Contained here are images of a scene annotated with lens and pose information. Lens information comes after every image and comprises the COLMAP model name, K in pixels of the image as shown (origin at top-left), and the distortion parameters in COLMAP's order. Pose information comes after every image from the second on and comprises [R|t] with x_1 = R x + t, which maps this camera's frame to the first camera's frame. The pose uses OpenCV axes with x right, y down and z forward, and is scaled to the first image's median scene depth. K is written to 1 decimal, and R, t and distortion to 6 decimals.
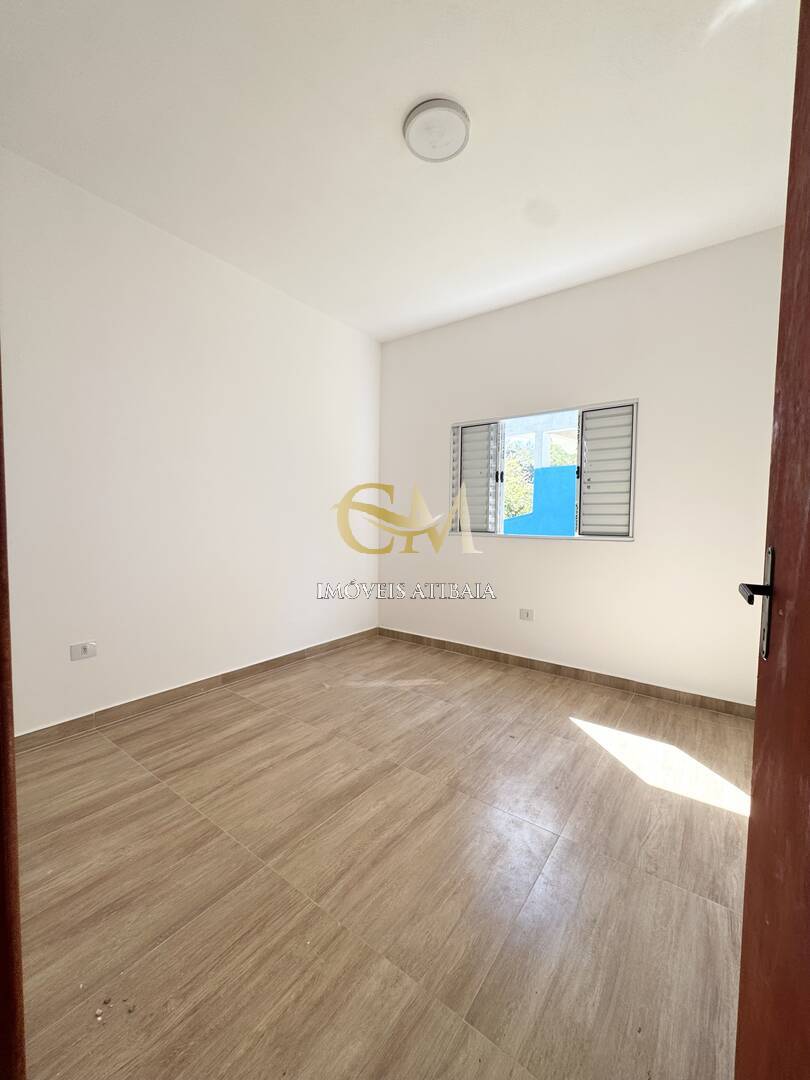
lens RADIAL K [[434.3, 0, 406.0], [0, 434.3, 536.8], [0, 0, 1]] dist [-0.003717, -0.000576]
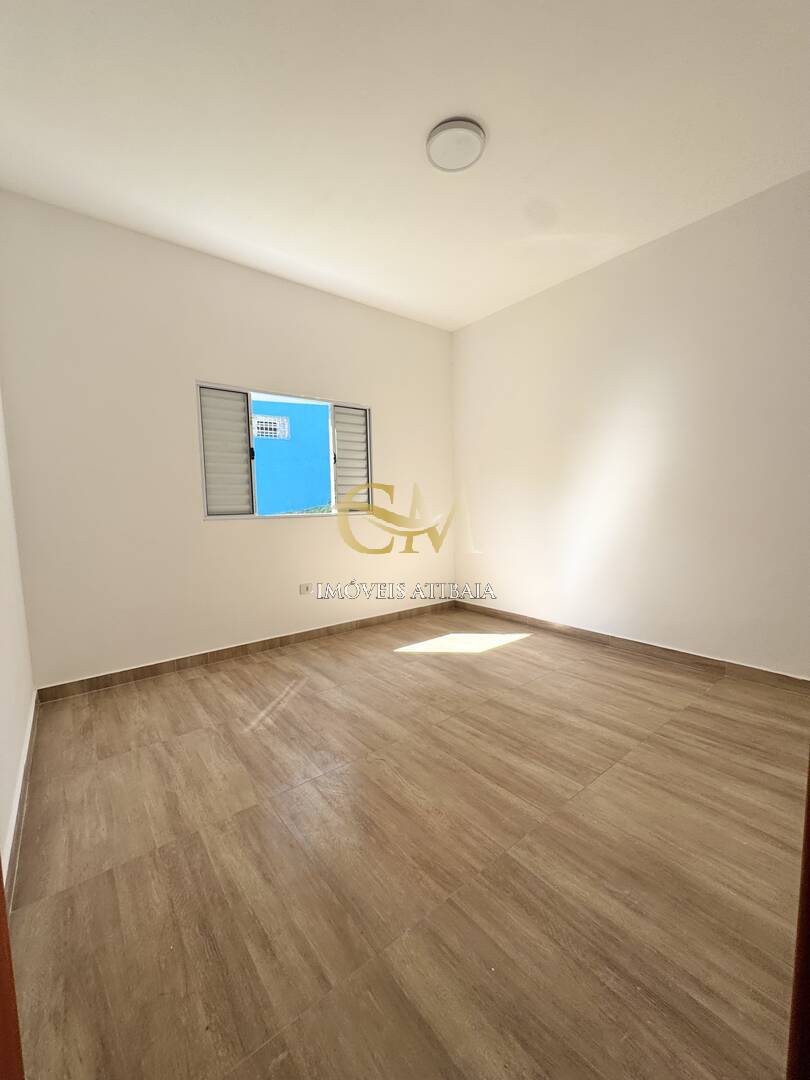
lens RADIAL K [[432.1, 0, 401.6], [0, 432.1, 536.9], [0, 0, 1]] dist [-0.000772, -0.000145]
pose [[0.272351, -0.099175, 0.957073, -0.701047], [0.066061, 0.994254, 0.084230, -0.024683], [-0.959928, 0.040285, 0.277337, 0.523811]]
